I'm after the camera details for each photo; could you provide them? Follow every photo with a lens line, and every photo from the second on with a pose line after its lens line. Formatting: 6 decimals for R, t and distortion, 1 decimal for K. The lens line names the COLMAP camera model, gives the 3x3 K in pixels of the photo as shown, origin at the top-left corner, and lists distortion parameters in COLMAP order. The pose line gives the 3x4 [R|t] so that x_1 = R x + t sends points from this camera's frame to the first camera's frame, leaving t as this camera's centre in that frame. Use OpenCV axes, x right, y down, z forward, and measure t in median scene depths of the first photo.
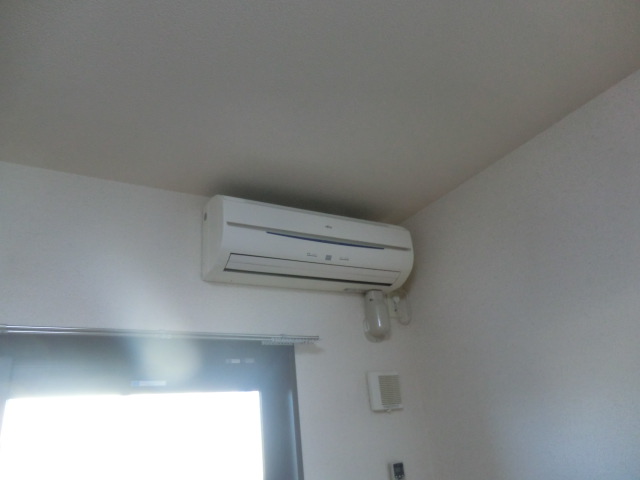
lens RADIAL K [[451.1, 0, 320.0], [0, 451.1, 240.0], [0, 0, 1]] dist [-0.081318, -0.000251]
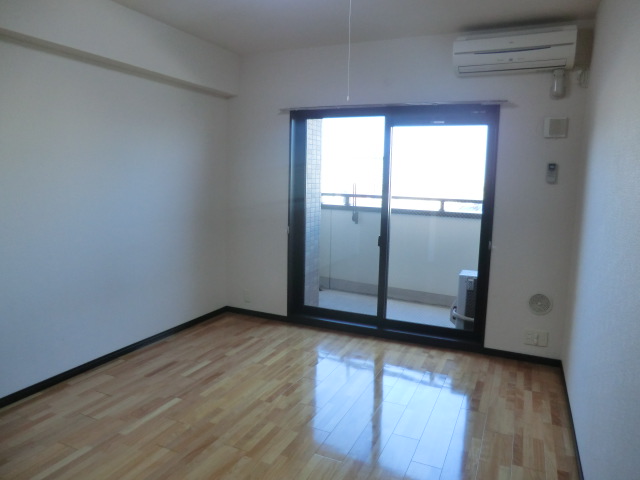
lens RADIAL K [[451.4, 0, 320.0], [0, 451.4, 240.0], [0, 0, 1]] dist [-0.001554, -0.000505]
pose [[0.585437, 0.216580, -0.781253, 1.177264], [0.244633, 0.871545, 0.424928, -0.299080], [0.772929, -0.439888, 0.457252, -0.848284]]
